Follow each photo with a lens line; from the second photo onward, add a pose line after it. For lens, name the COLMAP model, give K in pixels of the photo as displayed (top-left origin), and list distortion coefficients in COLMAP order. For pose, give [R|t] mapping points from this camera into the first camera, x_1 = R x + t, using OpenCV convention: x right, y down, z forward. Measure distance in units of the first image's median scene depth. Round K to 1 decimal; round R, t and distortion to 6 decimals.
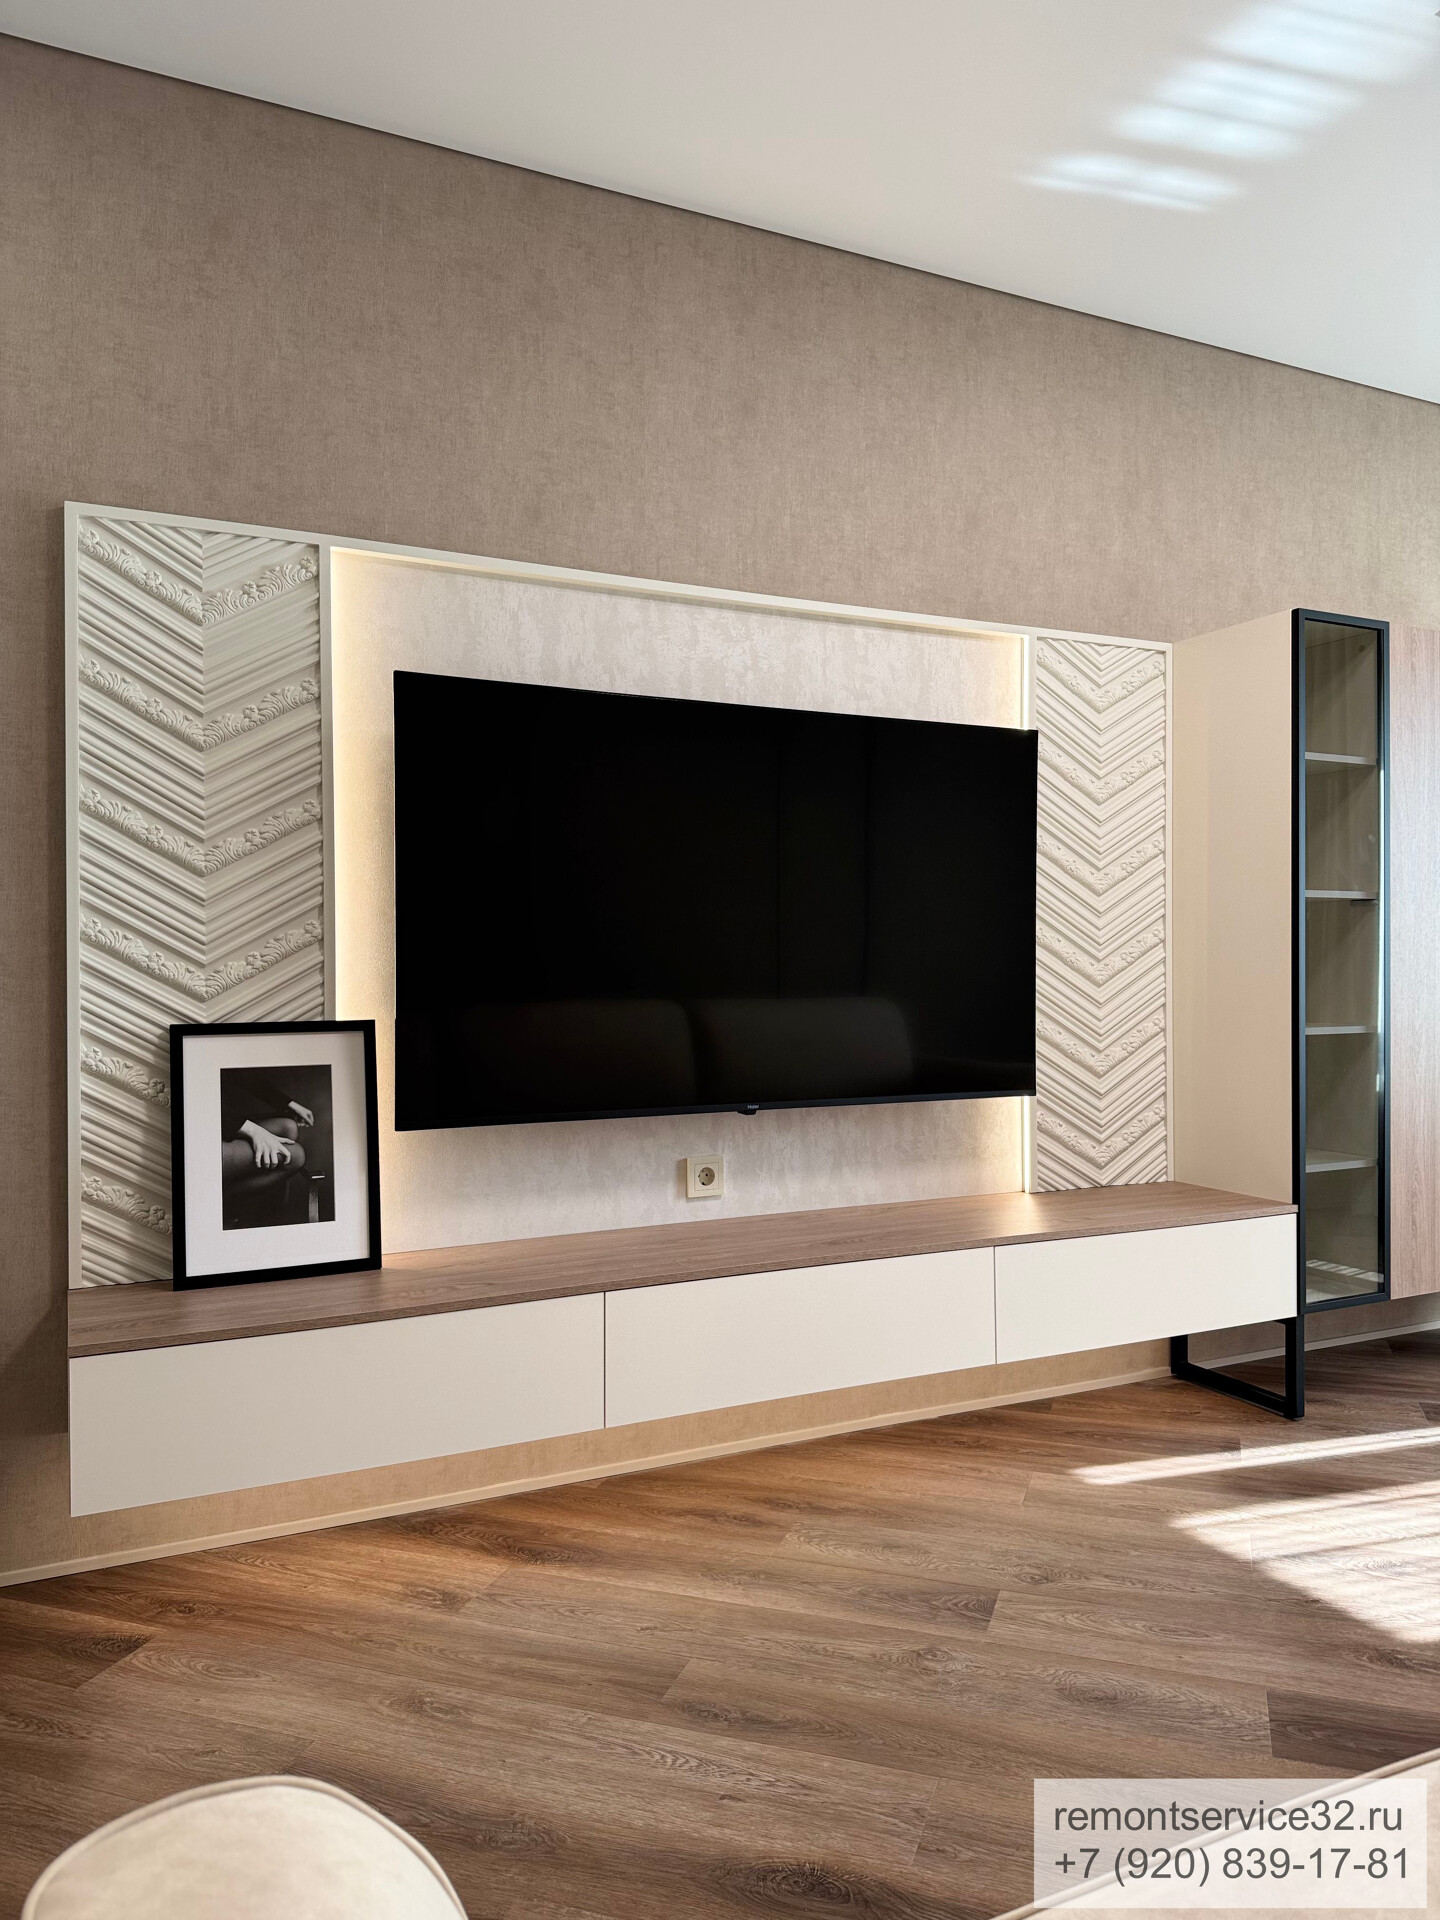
lens RADIAL K [[1345.2, 0, 718.3], [0, 1345.2, 964.0], [0, 0, 1]] dist [0.012792, -0.008732]
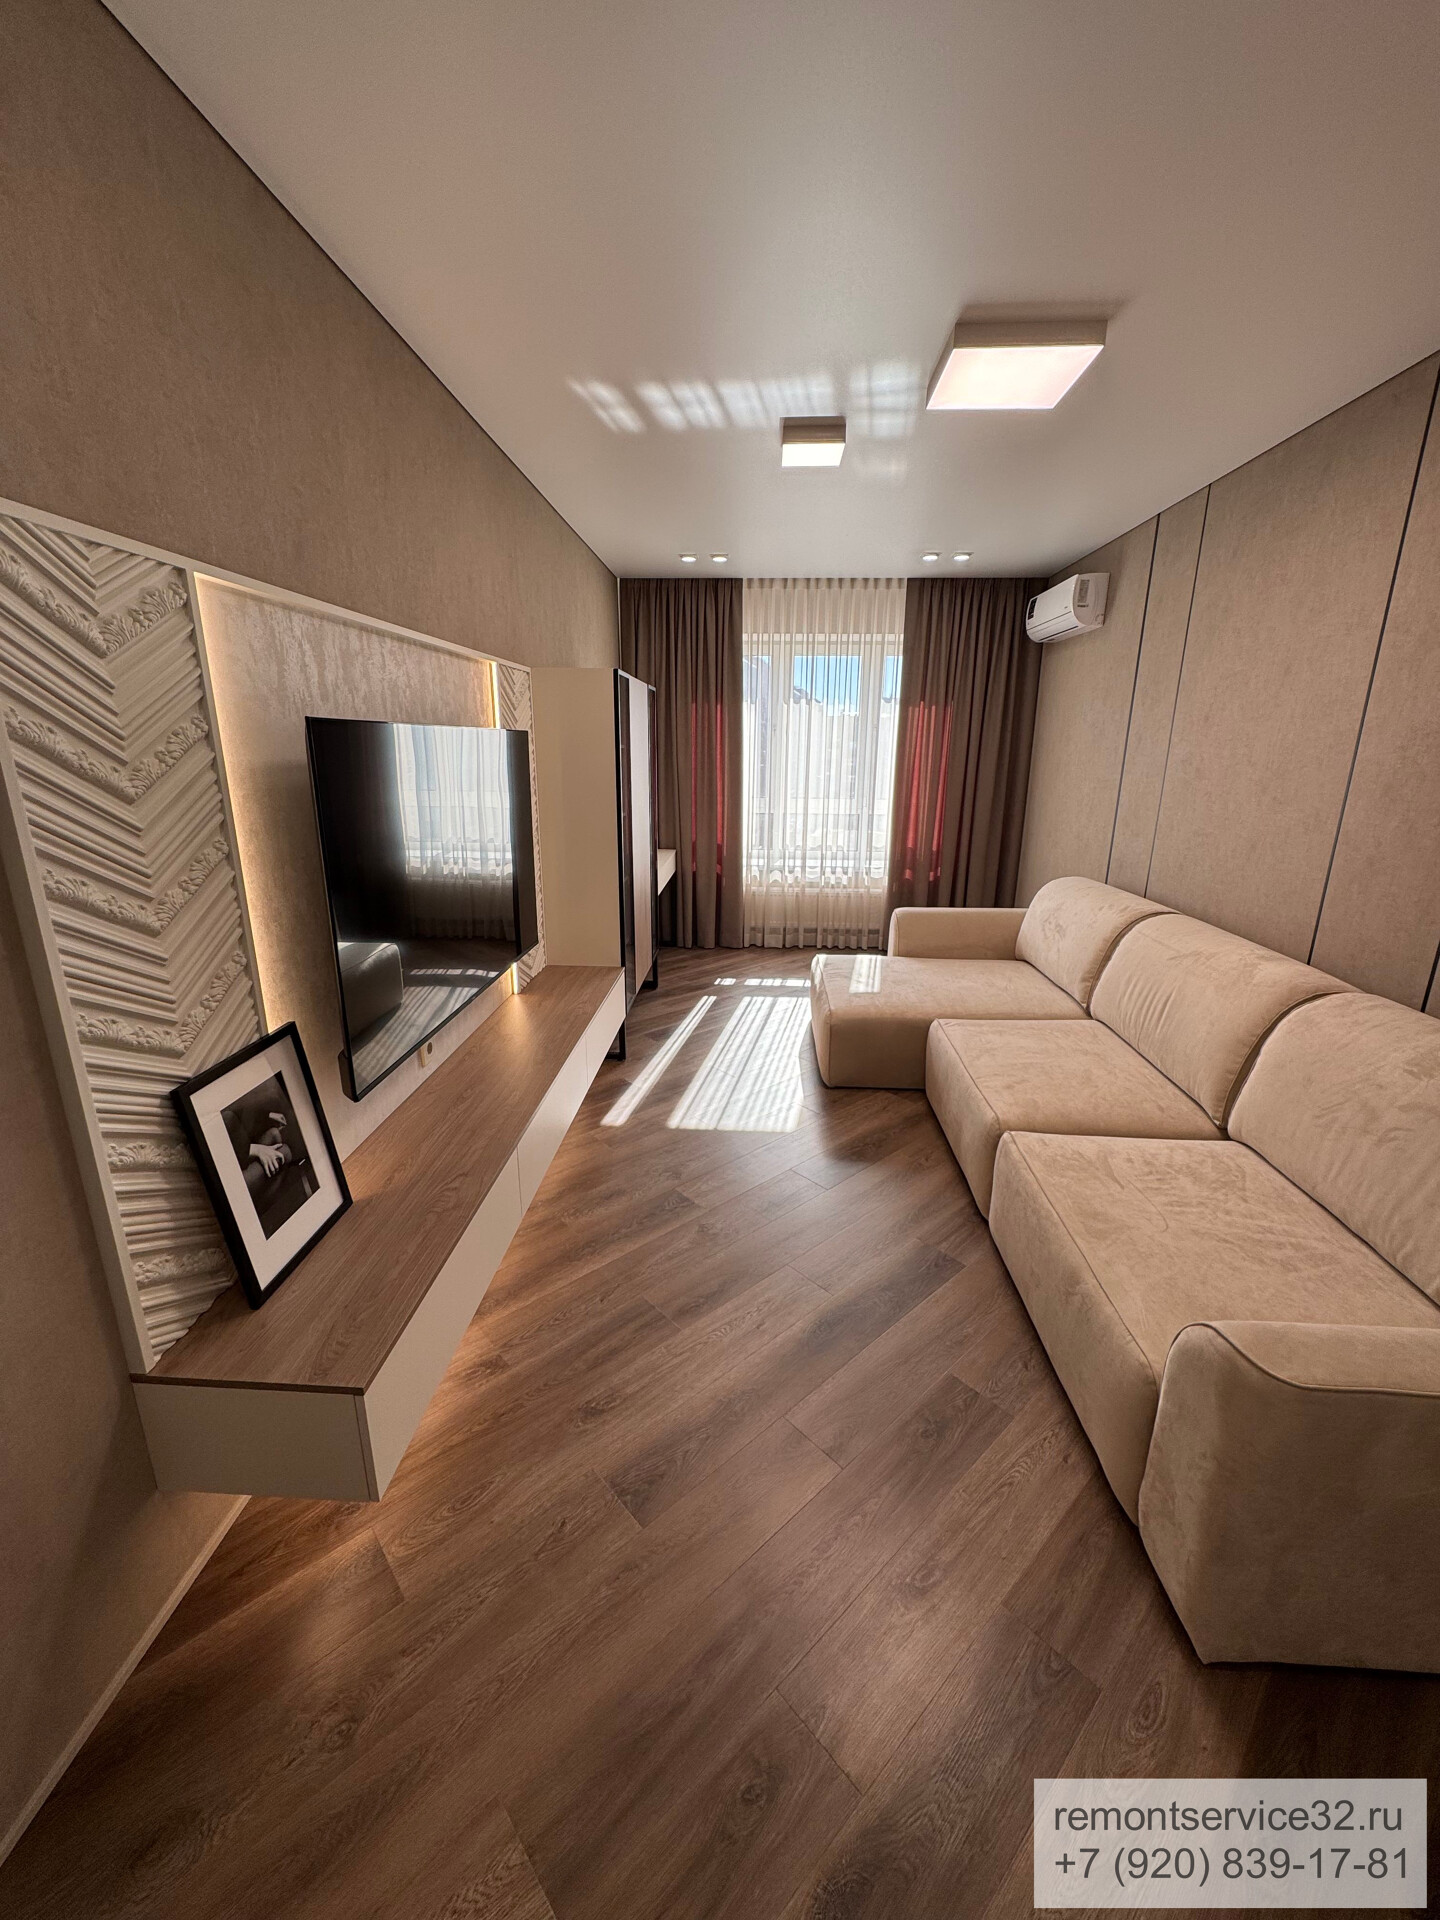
lens RADIAL K [[769.7, 0, 719.3], [0, 769.7, 957.3], [0, 0, 1]] dist [-0.001321, -0.000016]
pose [[0.484966, -0.228724, 0.844093, -0.657796], [-0.006744, 0.964186, 0.265141, -0.199696], [-0.874507, -0.134277, 0.466055, 0.392417]]
